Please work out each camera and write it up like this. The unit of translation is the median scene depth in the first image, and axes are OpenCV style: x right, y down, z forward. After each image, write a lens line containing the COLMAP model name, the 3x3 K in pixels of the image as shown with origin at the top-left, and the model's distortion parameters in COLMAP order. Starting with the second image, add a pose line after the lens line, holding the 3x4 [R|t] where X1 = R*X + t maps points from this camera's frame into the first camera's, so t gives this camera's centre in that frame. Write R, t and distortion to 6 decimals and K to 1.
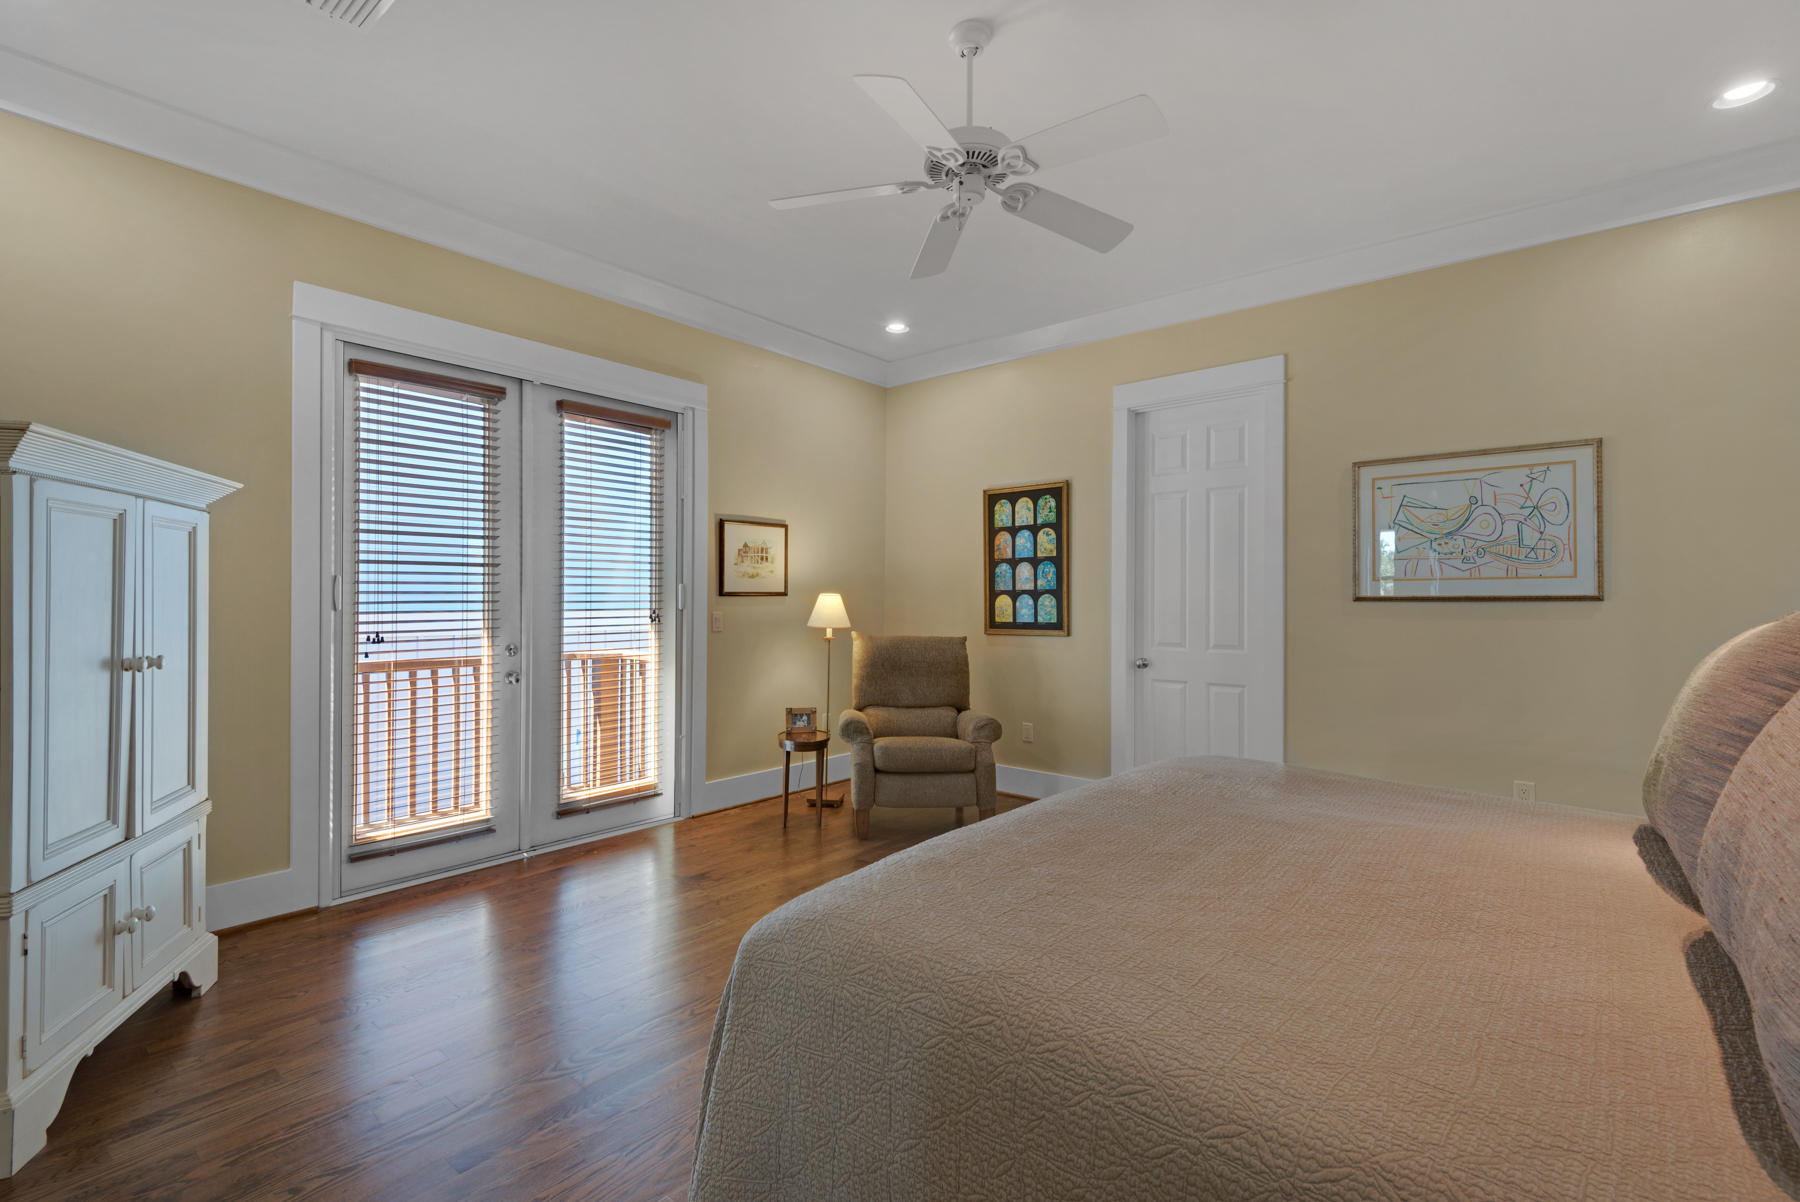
lens RADIAL K [[812.4, 0, 905.8], [0, 812.4, 614.9], [0, 0, 1]] dist [0.011693, -0.009944]
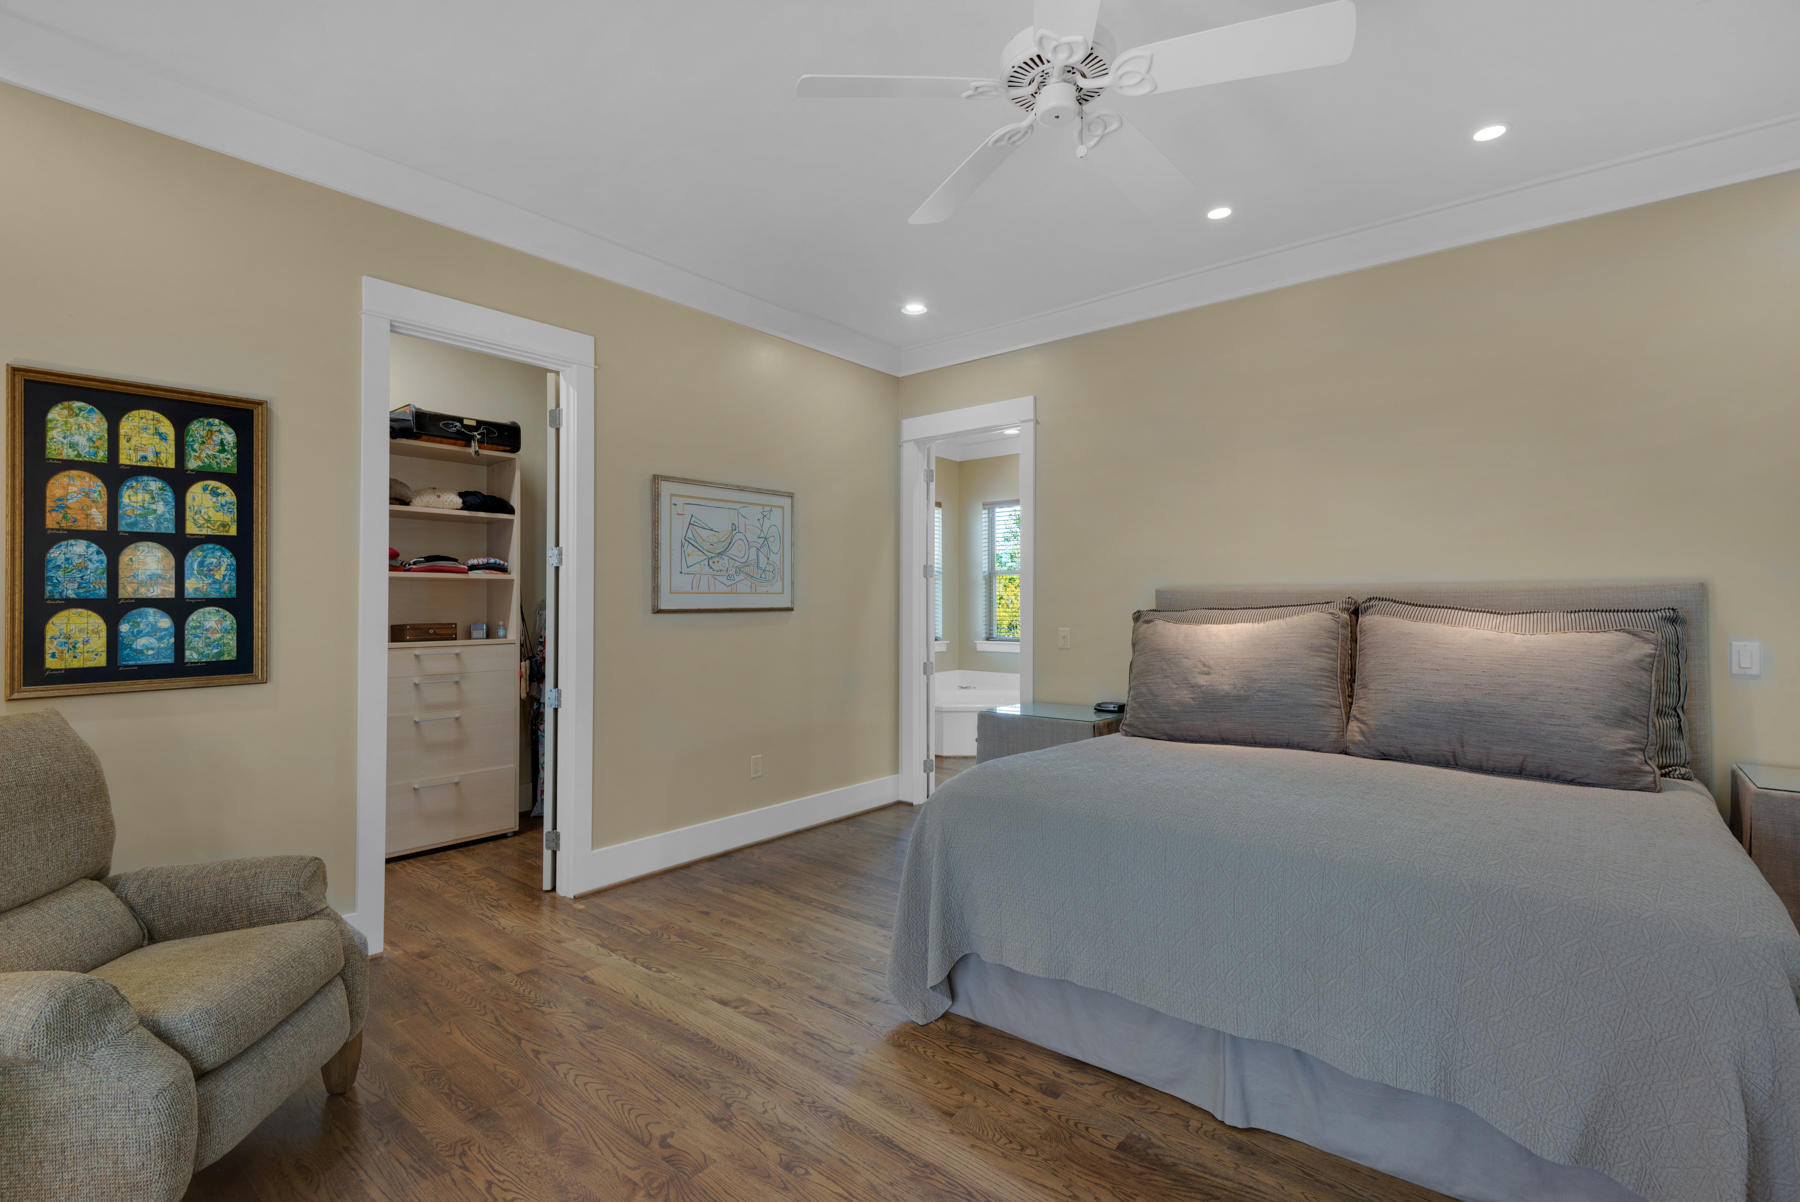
lens RADIAL K [[812.4, 0, 894.5], [0, 812.4, 599.2], [0, 0, 1]] dist [0.011693, -0.009944]
pose [[0.002172, -0.000688, 0.999997, -0.370671], [0.014010, 0.999902, 0.000658, -0.025970], [-0.999899, 0.014008, 0.002182, 0.590803]]
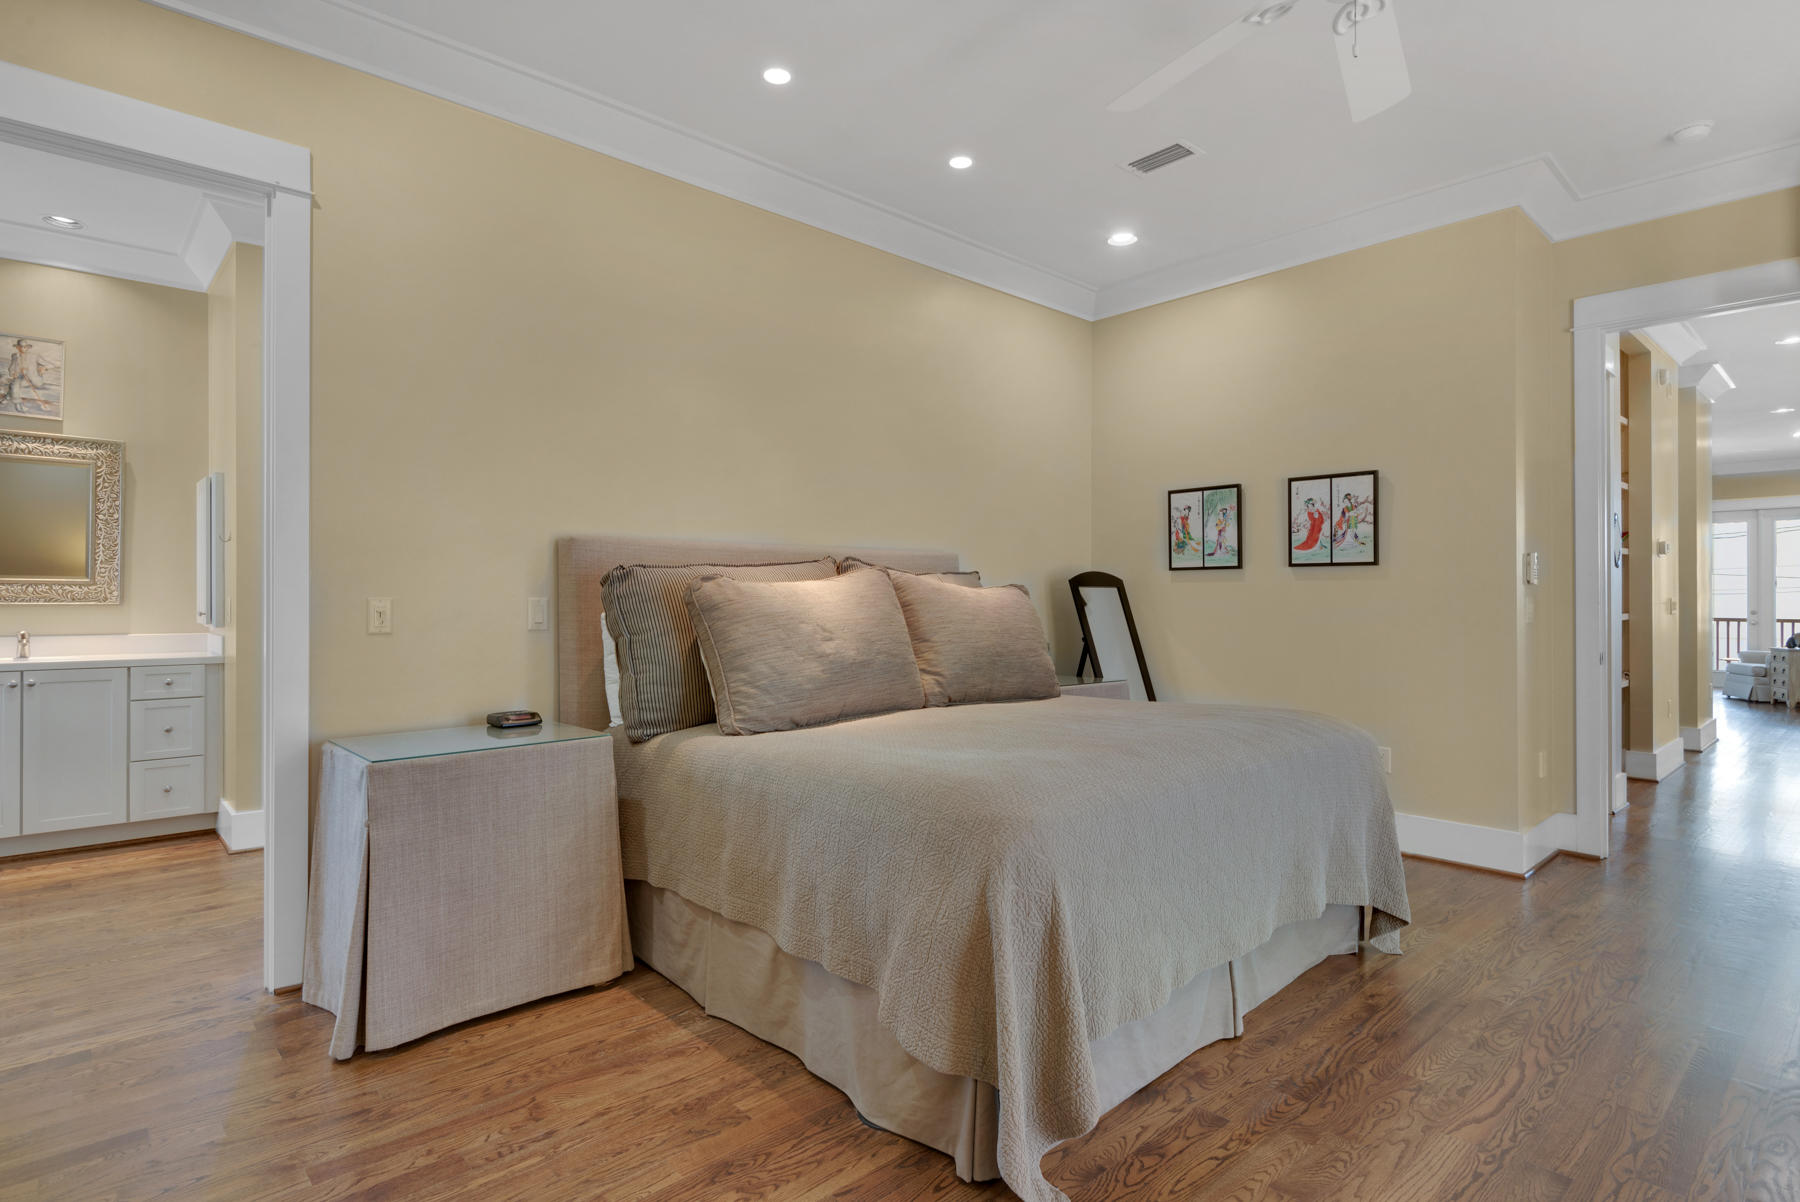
lens RADIAL K [[923.5, 0, 883.8], [0, 923.5, 589.9], [0, 0, 1]] dist [-0.000275, -0.003840]
pose [[-0.989910, -0.002884, 0.141669, 0.175392], [-0.002231, 0.999986, 0.004769, 0.002904], [-0.141681, 0.004405, -0.989903, 0.951063]]
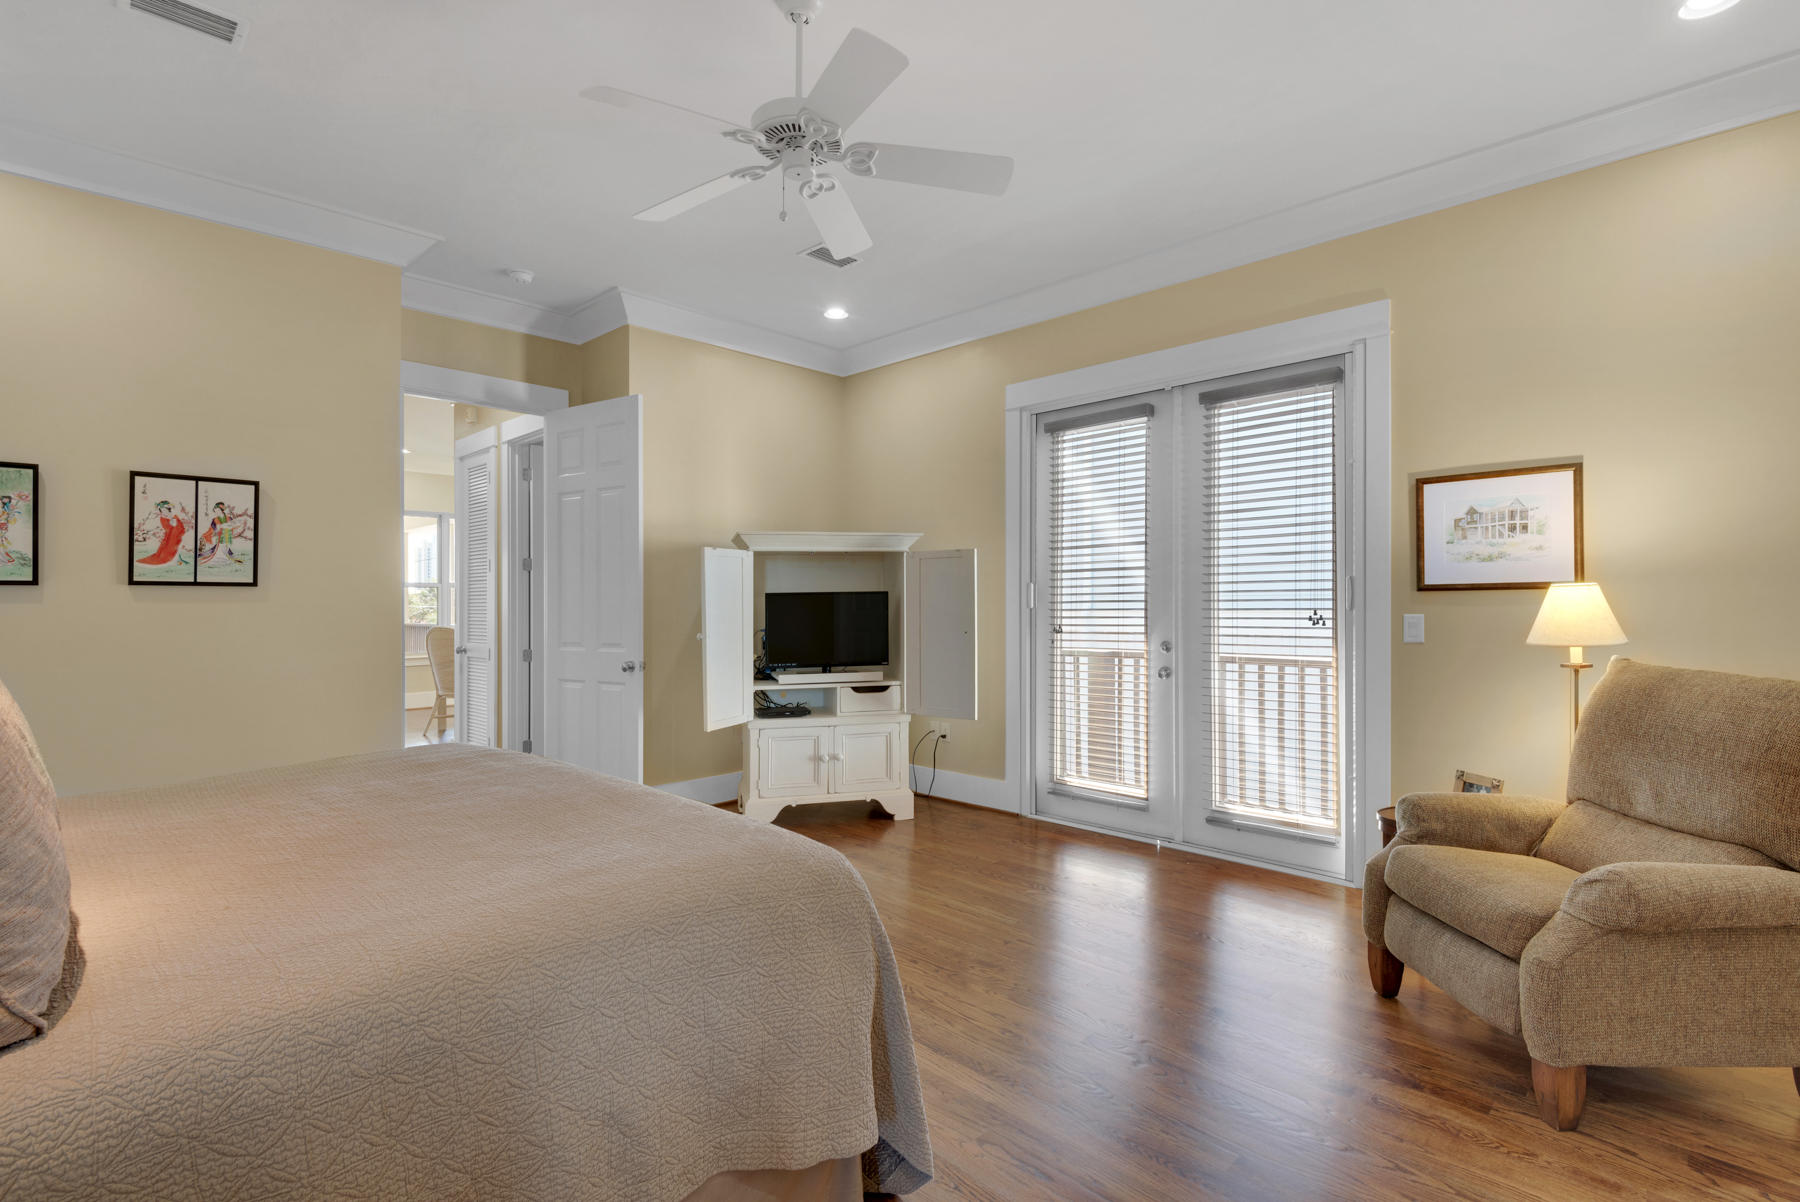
lens RADIAL K [[841.1, 0, 904.2], [0, 841.1, 604.6], [0, 0, 1]] dist [0.001129, -0.006387]
pose [[-0.084266, 0.002157, -0.996441, 0.521288], [-0.009213, 0.999953, 0.002944, -0.009242], [0.996401, 0.009428, -0.084243, 0.621289]]
